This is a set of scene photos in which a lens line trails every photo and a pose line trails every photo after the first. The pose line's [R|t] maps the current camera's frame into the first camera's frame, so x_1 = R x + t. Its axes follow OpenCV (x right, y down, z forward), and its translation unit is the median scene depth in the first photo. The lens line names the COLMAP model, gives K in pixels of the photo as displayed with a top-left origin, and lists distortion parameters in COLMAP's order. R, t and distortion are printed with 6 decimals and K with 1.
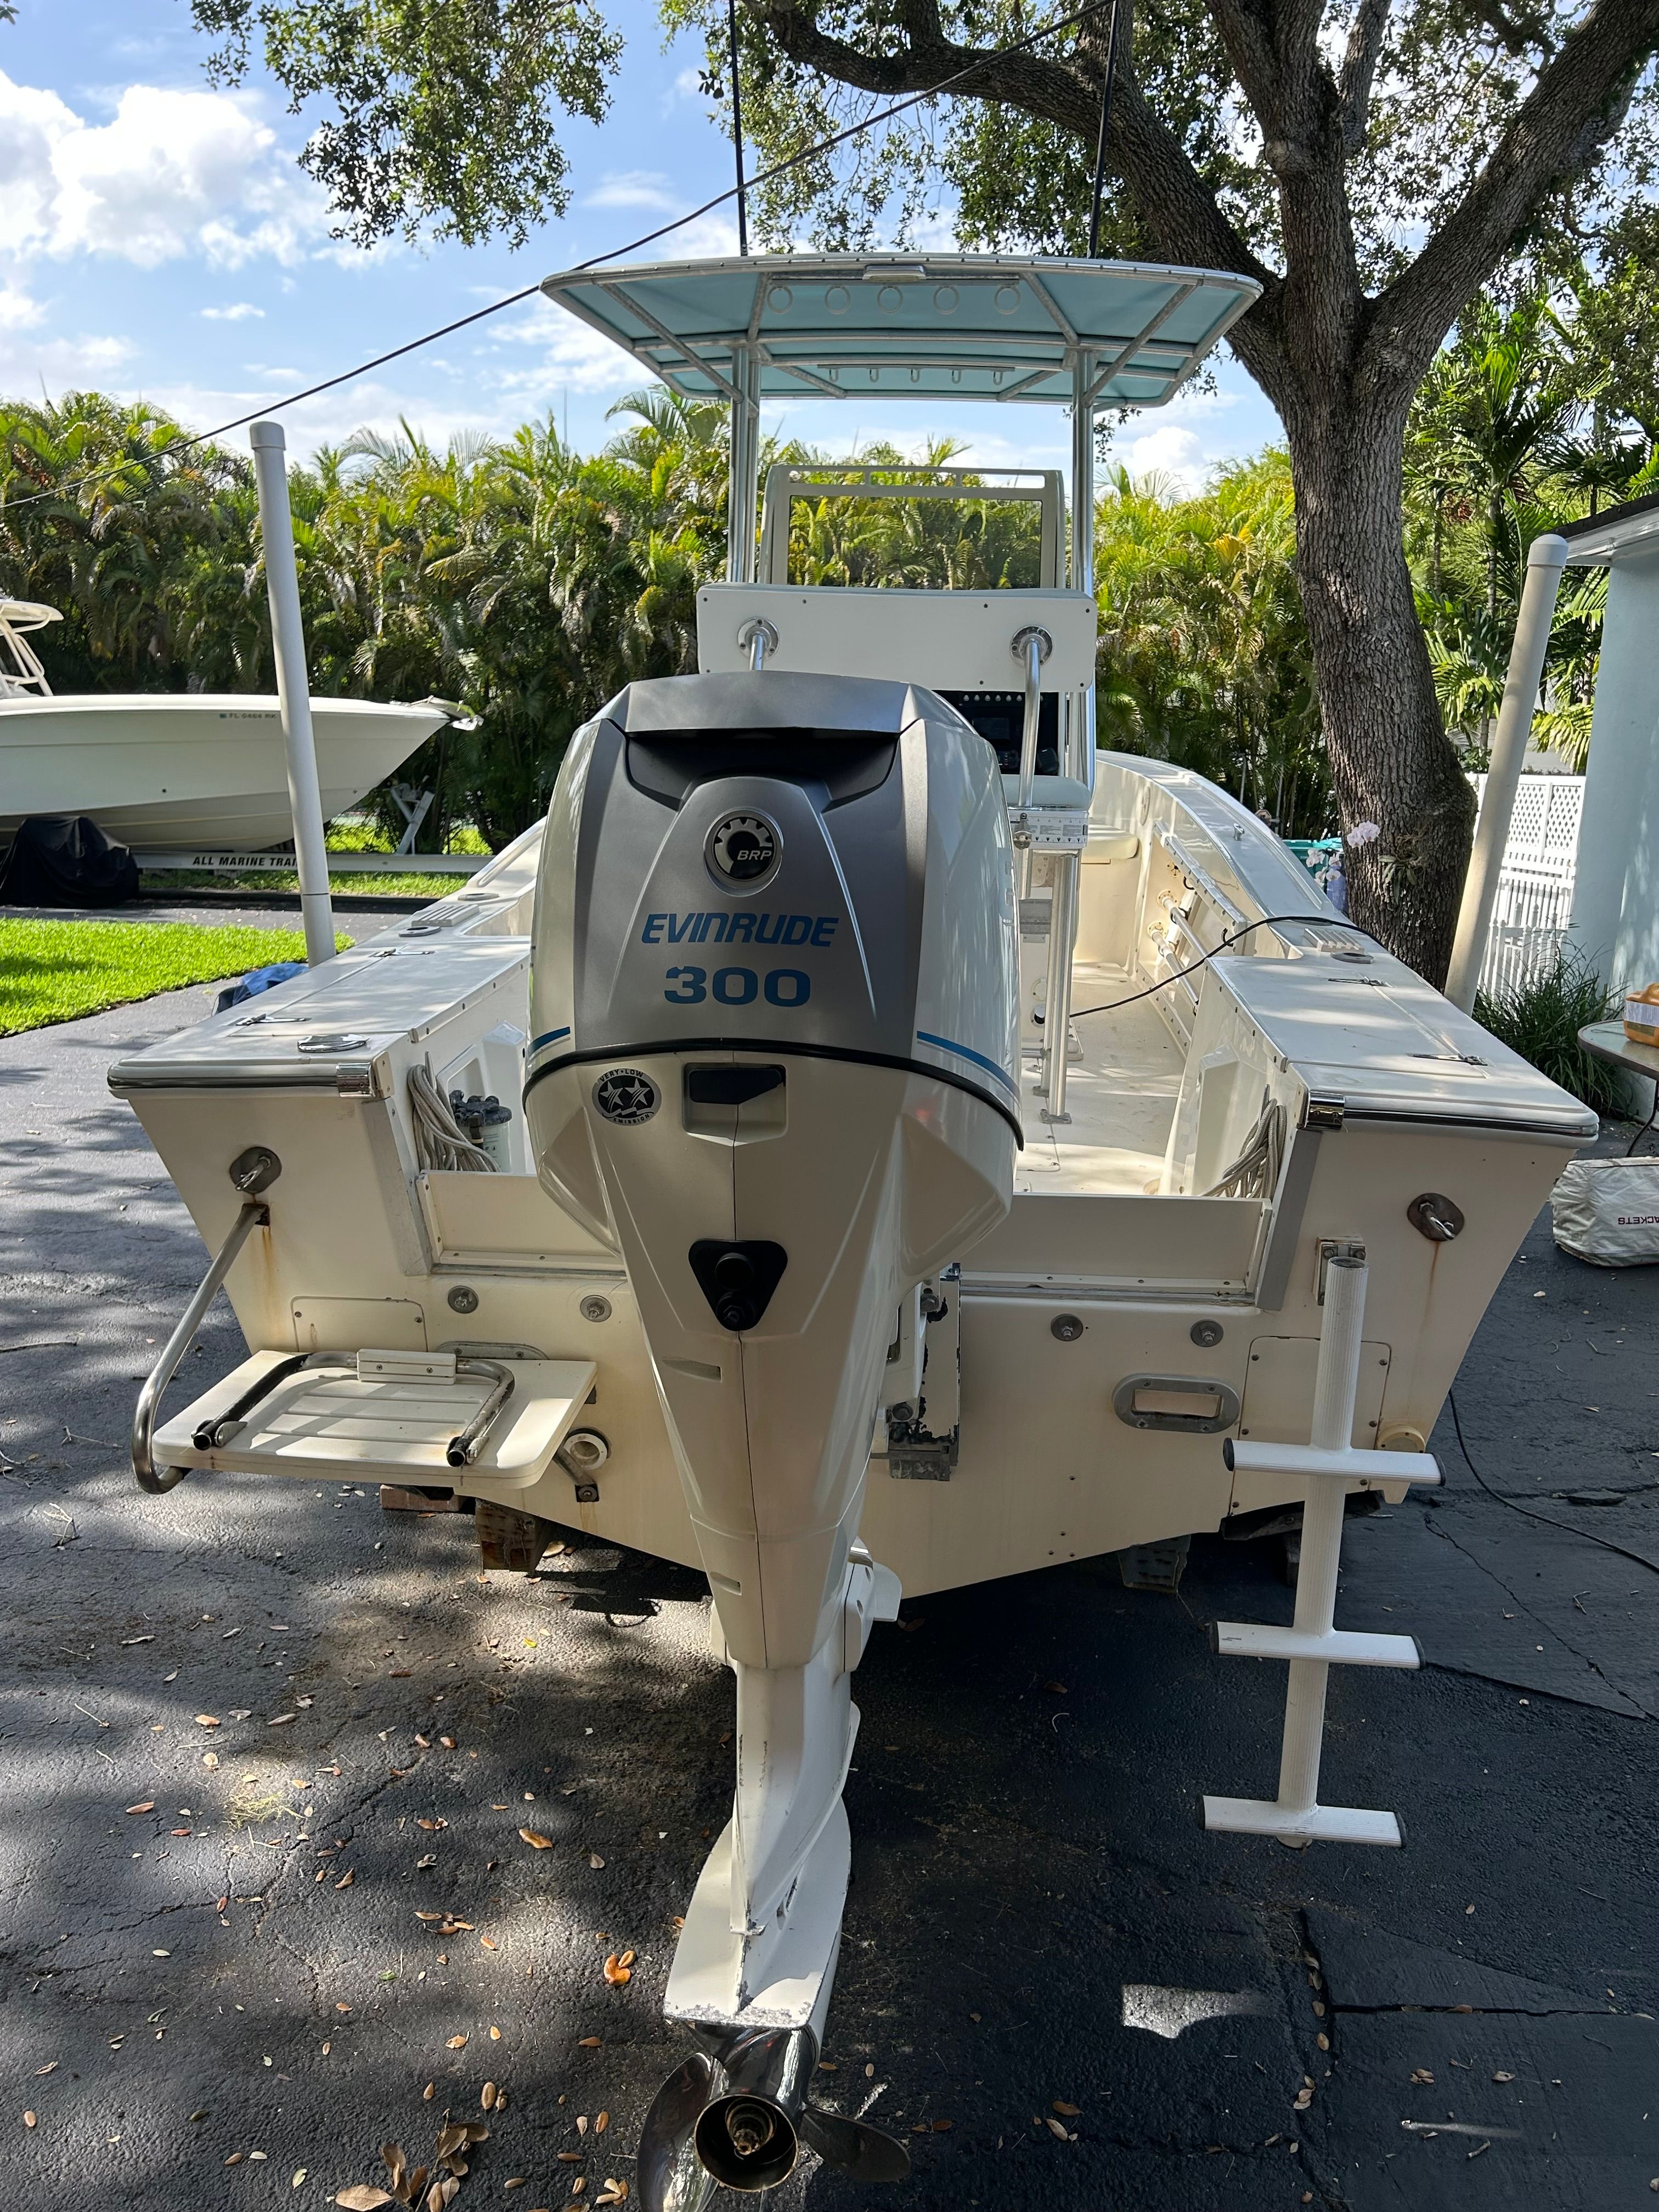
lens RADIAL K [[1757.4, 0, 829.5], [0, 1757.4, 1106.0], [0, 0, 1]] dist [0.108772, -0.241053]
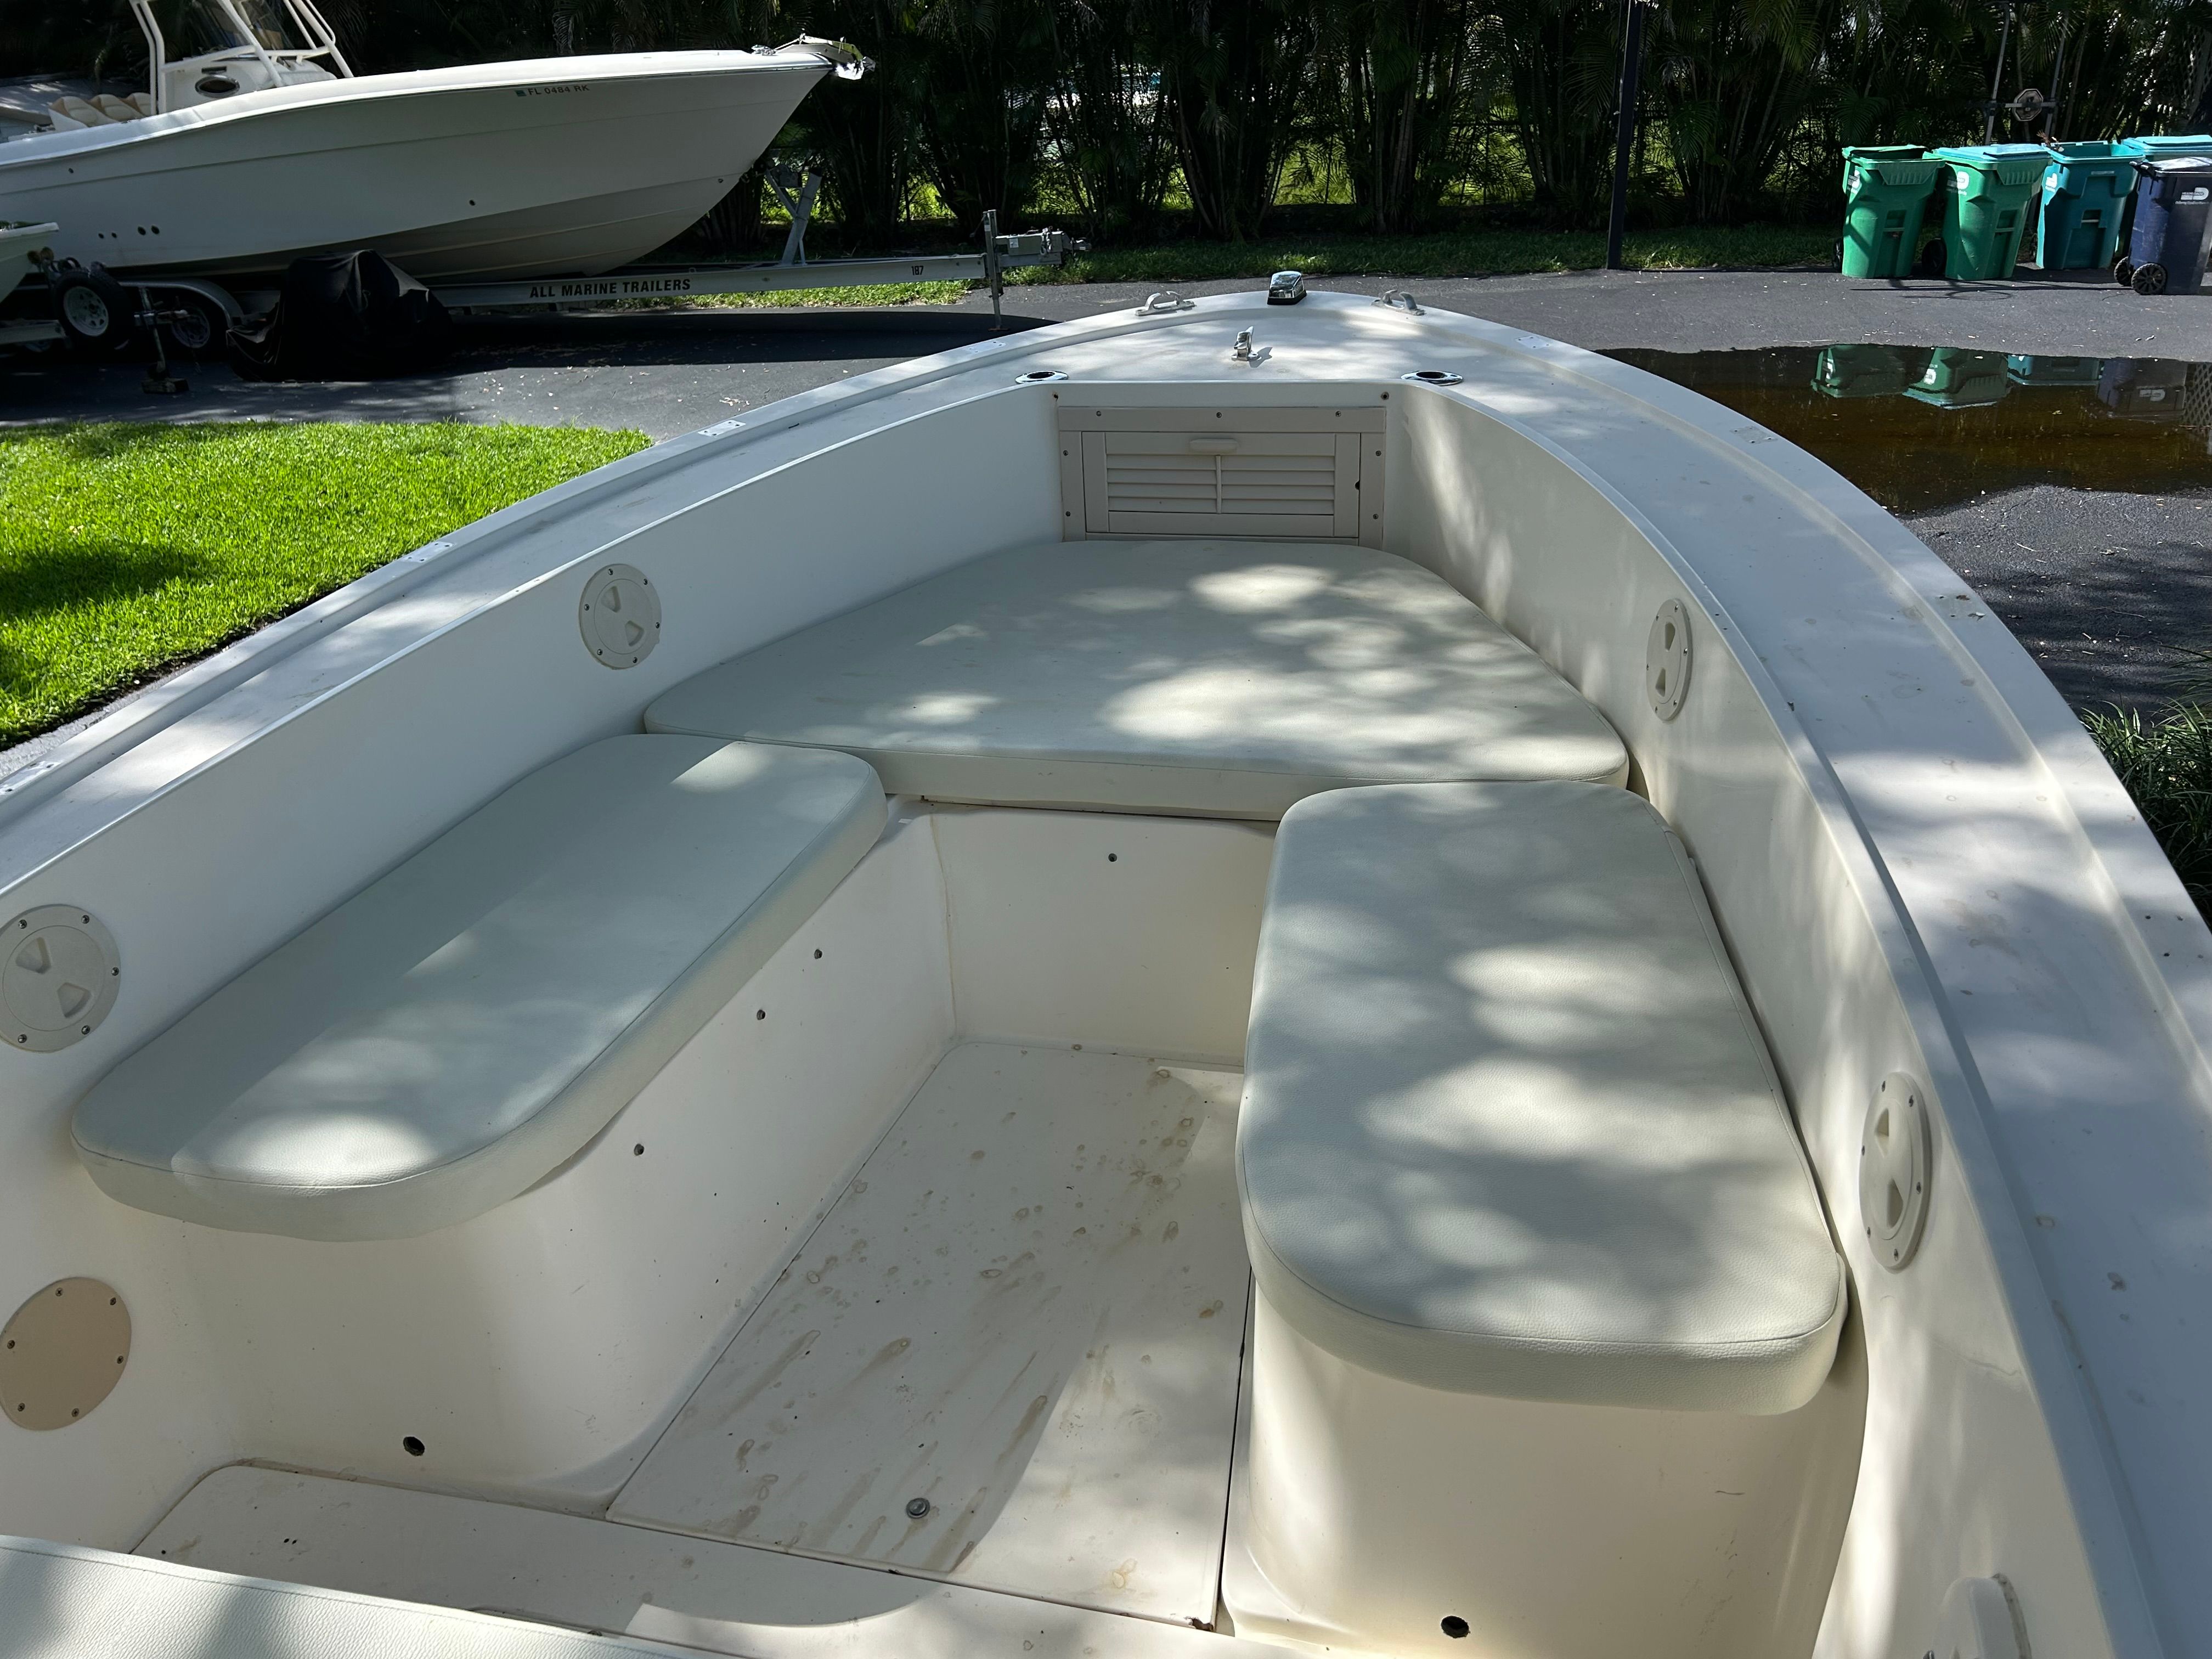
lens RADIAL K [[1705.7, 0, 1117.4], [0, 1705.7, 834.6], [0, 0, 1]] dist [0.058402, -0.090560]
pose [[0.979701, 0.011229, -0.200149, 0.054389], [0.041571, 0.965345, 0.257644, -0.116858], [0.196106, -0.260734, 0.945283, 0.358095]]
